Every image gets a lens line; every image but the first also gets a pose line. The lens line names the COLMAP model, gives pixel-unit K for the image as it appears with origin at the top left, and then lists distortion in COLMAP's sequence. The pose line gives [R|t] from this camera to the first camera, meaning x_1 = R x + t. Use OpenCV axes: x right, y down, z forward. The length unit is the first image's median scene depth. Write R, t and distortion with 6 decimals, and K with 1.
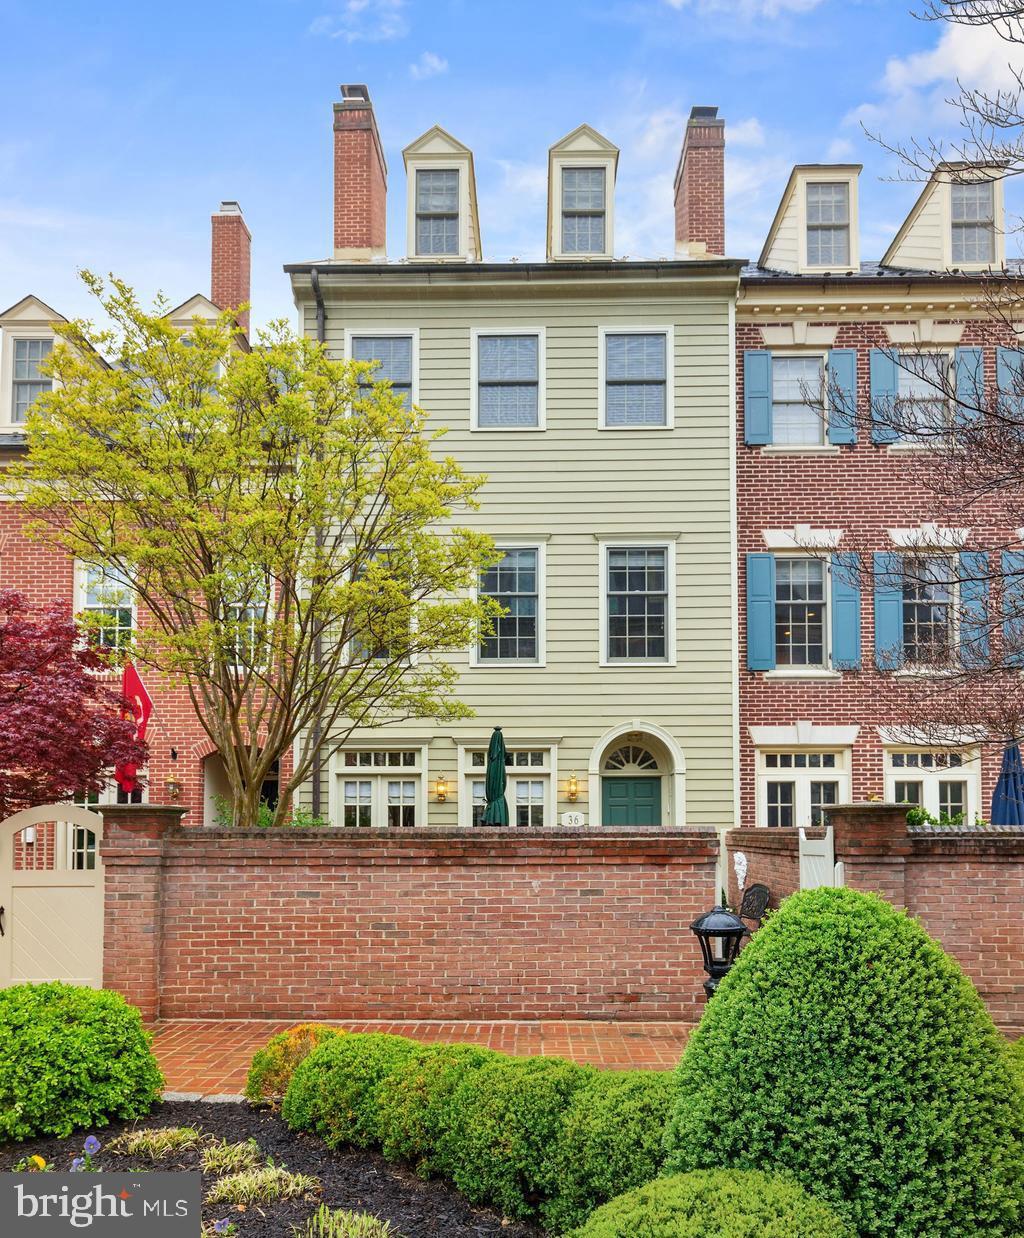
lens RADIAL K [[798.4, 0, 515.0], [0, 798.4, 659.5], [0, 0, 1]] dist [-0.002358, 0.002216]
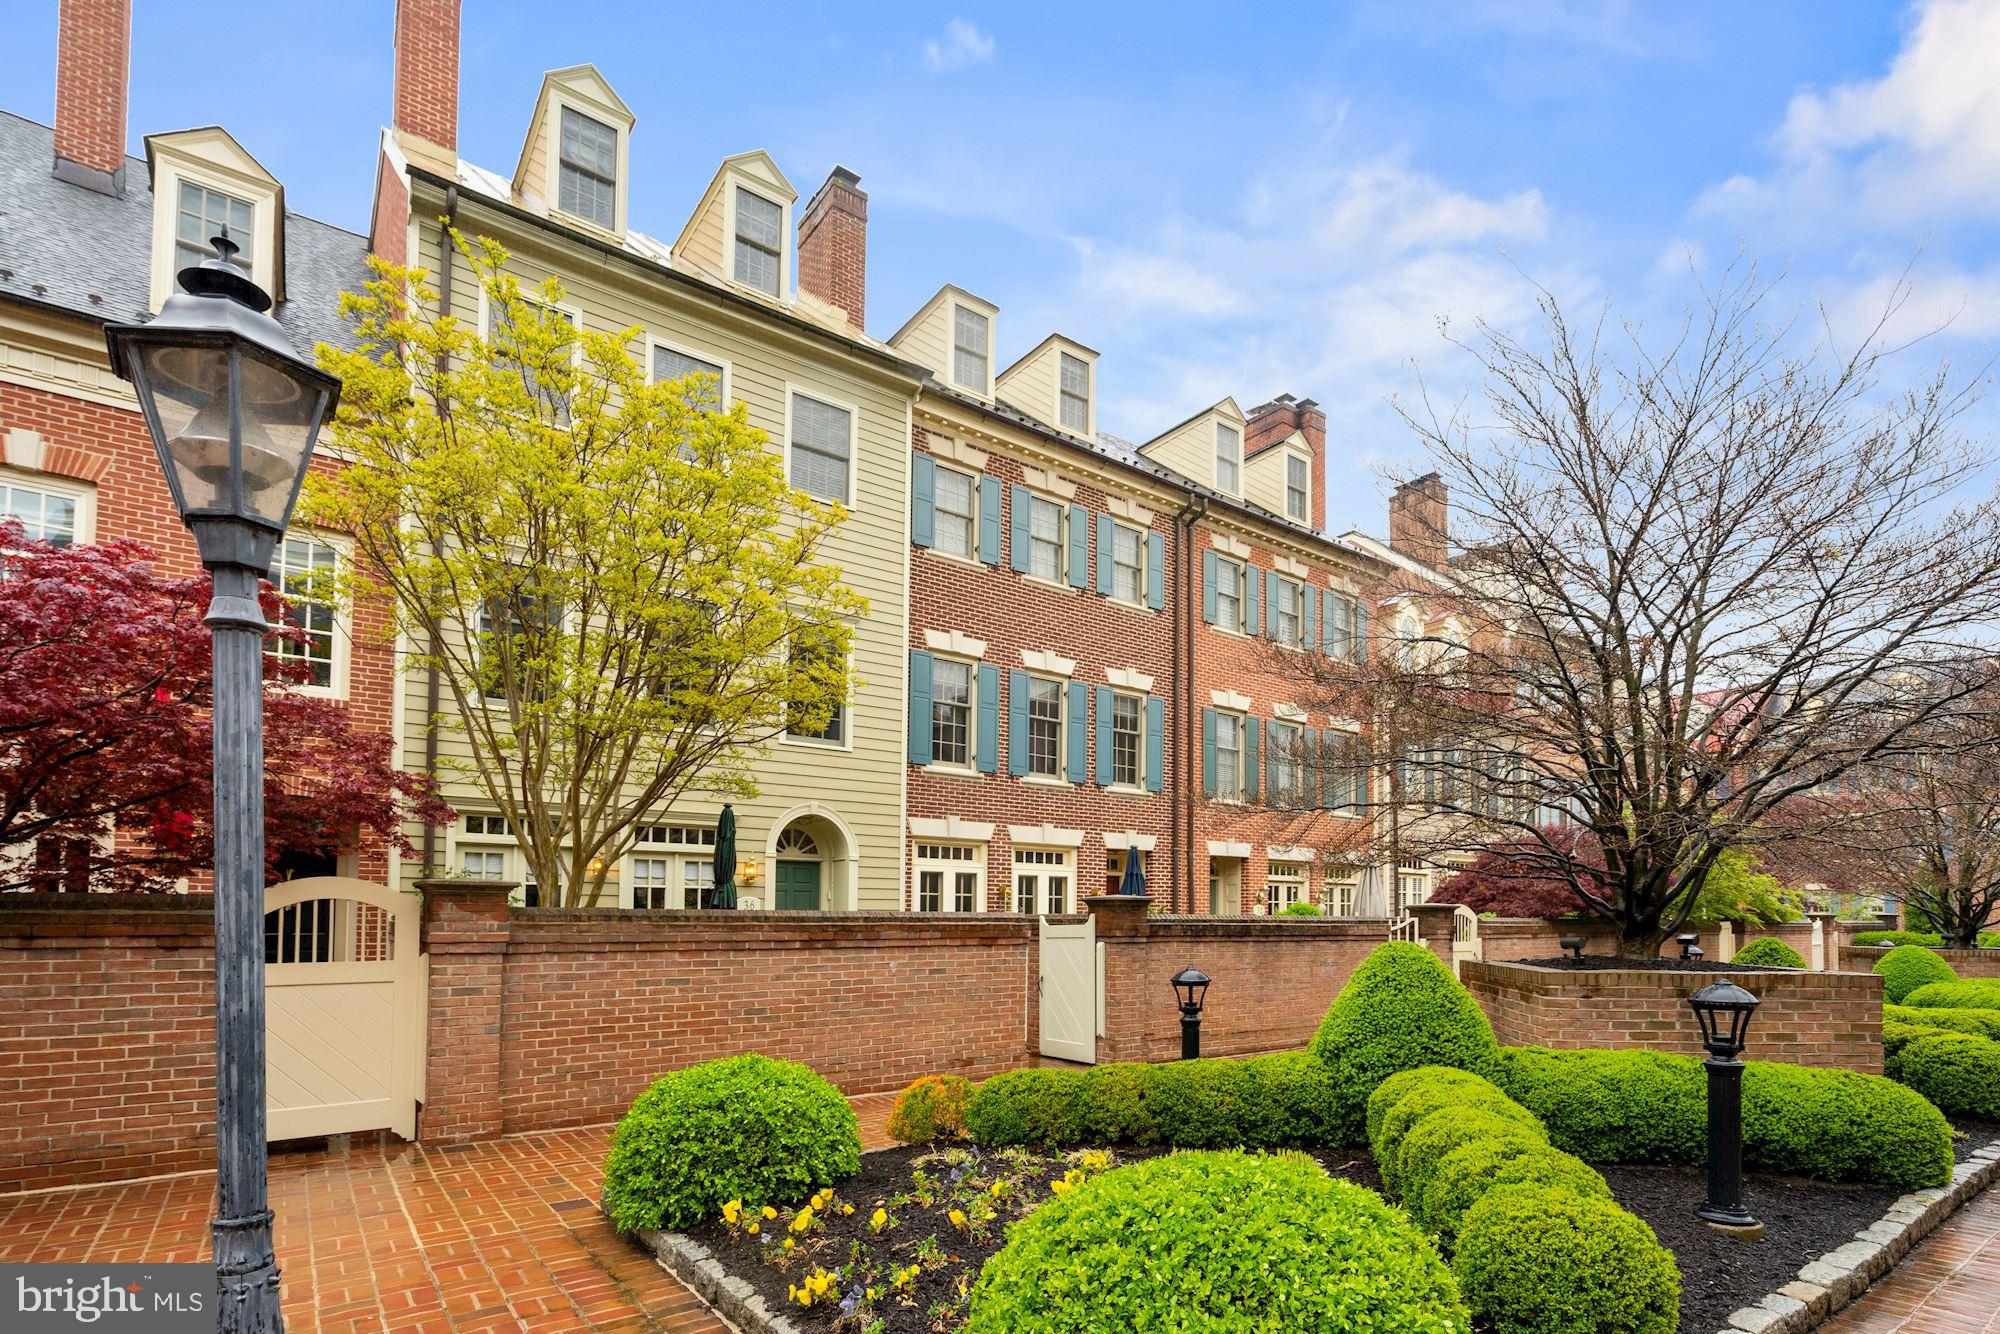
lens RADIAL K [[922.3, 0, 1005.4], [0, 922.3, 665.3], [0, 0, 1]] dist [-0.000649, 0.000374]
pose [[0.803940, 0.162944, 0.571953, -0.341328], [-0.128624, 0.986610, -0.100282, -0.008146], [-0.580634, 0.007053, 0.814134, -0.061827]]
